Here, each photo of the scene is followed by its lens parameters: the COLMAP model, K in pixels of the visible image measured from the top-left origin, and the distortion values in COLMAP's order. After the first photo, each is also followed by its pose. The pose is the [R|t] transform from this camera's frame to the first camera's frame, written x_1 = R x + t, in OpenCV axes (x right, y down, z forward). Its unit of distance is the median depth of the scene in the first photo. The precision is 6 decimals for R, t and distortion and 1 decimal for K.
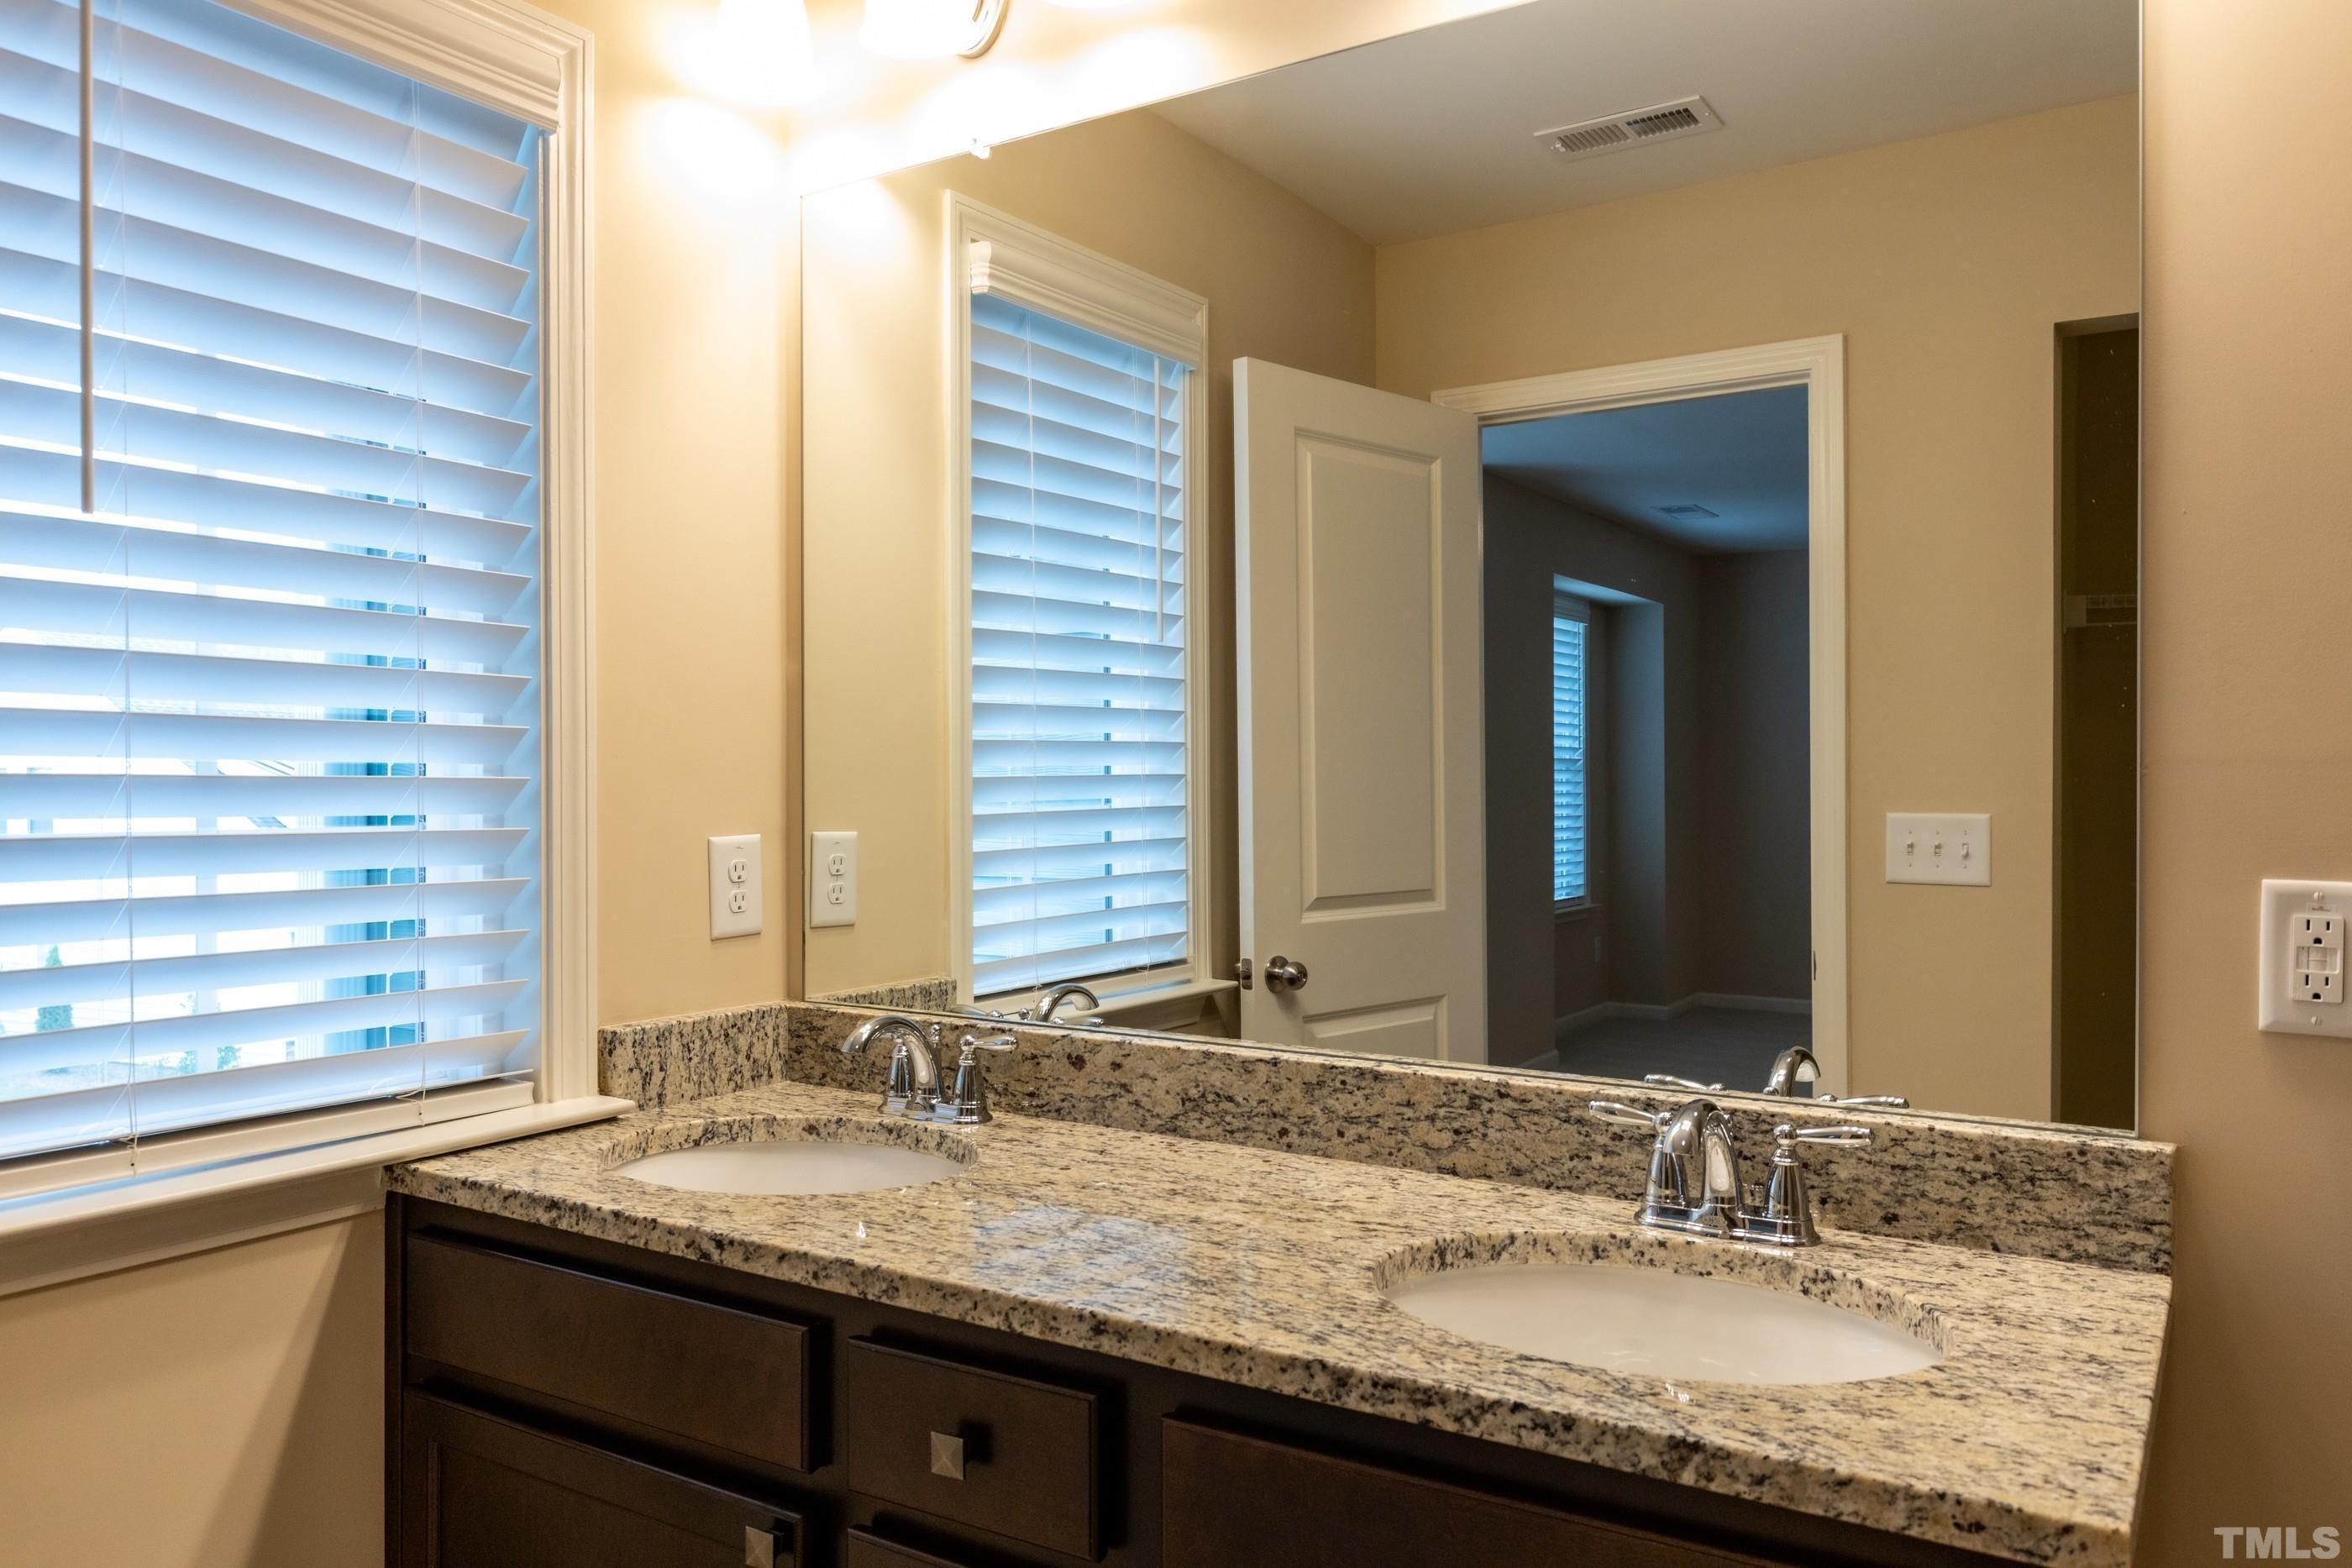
lens RADIAL K [[1586.4, 0, 1173.2], [0, 1586.4, 787.1], [0, 0, 1]] dist [-0.004855, -0.001011]
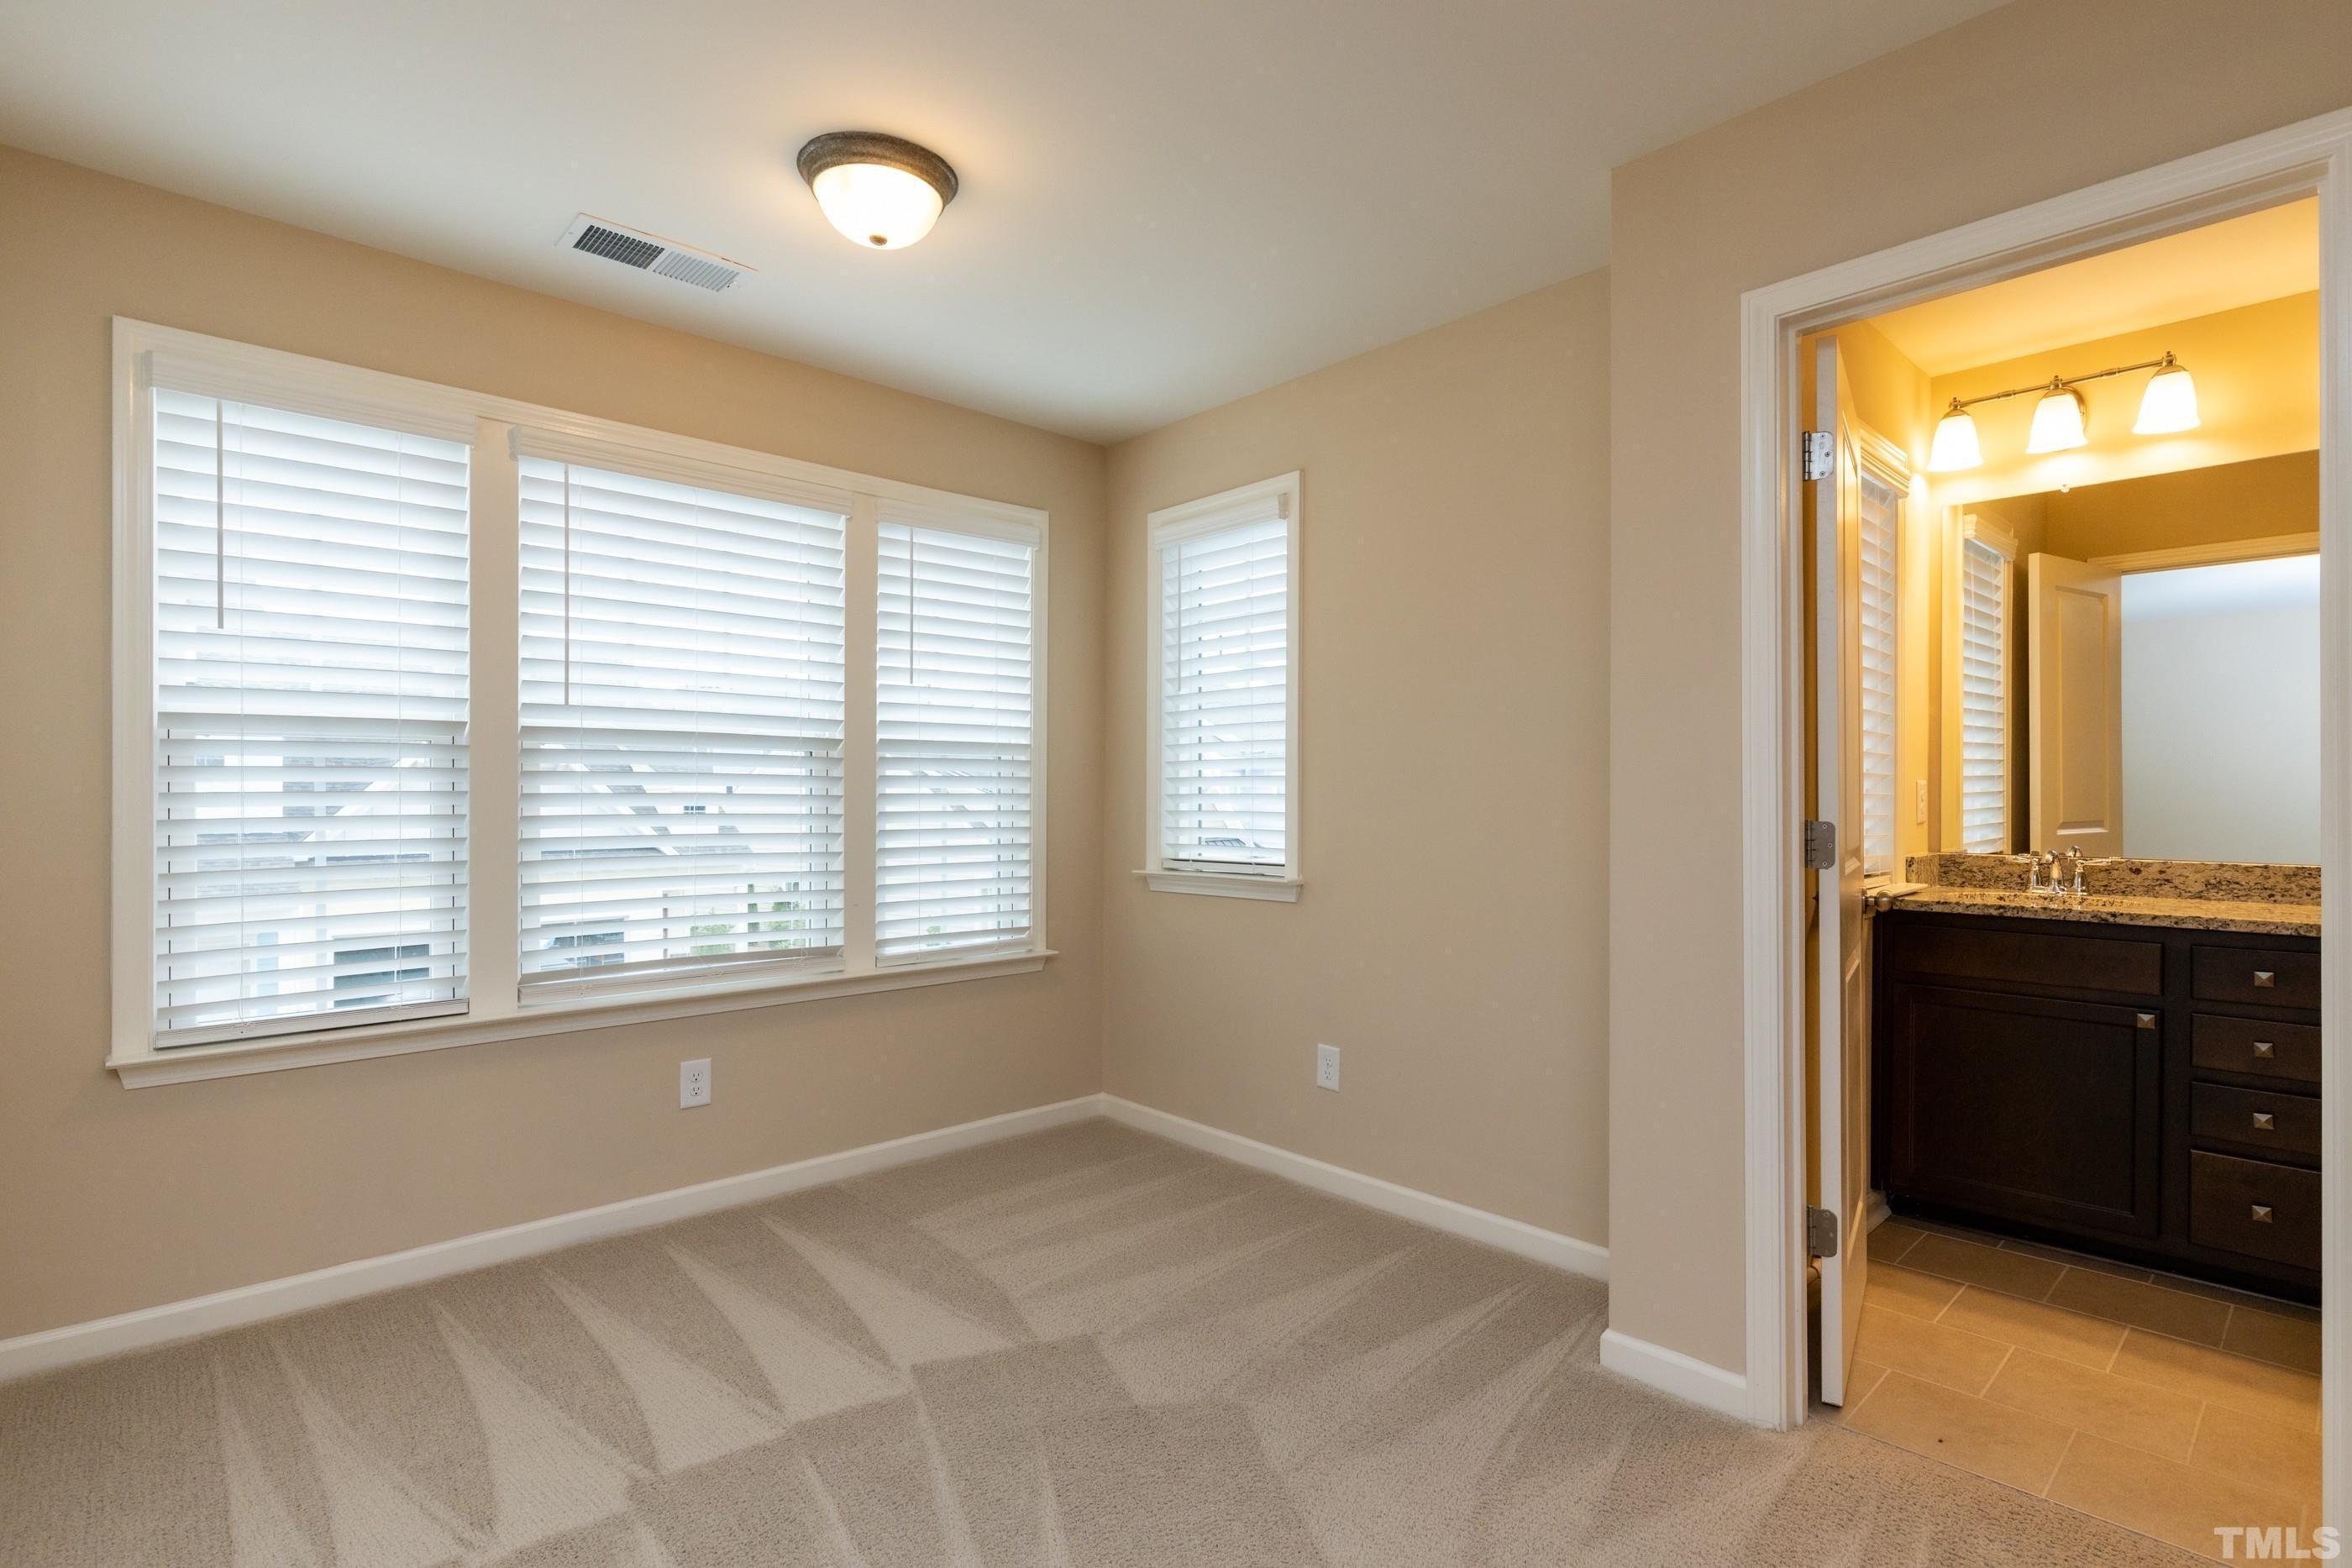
lens RADIAL K [[1108.8, 0, 1177.6], [0, 1108.8, 795.0], [0, 0, 1]] dist [0.009463, -0.001173]
pose [[0.977944, -0.002852, -0.208846, -1.147186], [0.002001, 0.999989, -0.004288, 0.064298], [0.208855, 0.003776, 0.977939, -0.968821]]
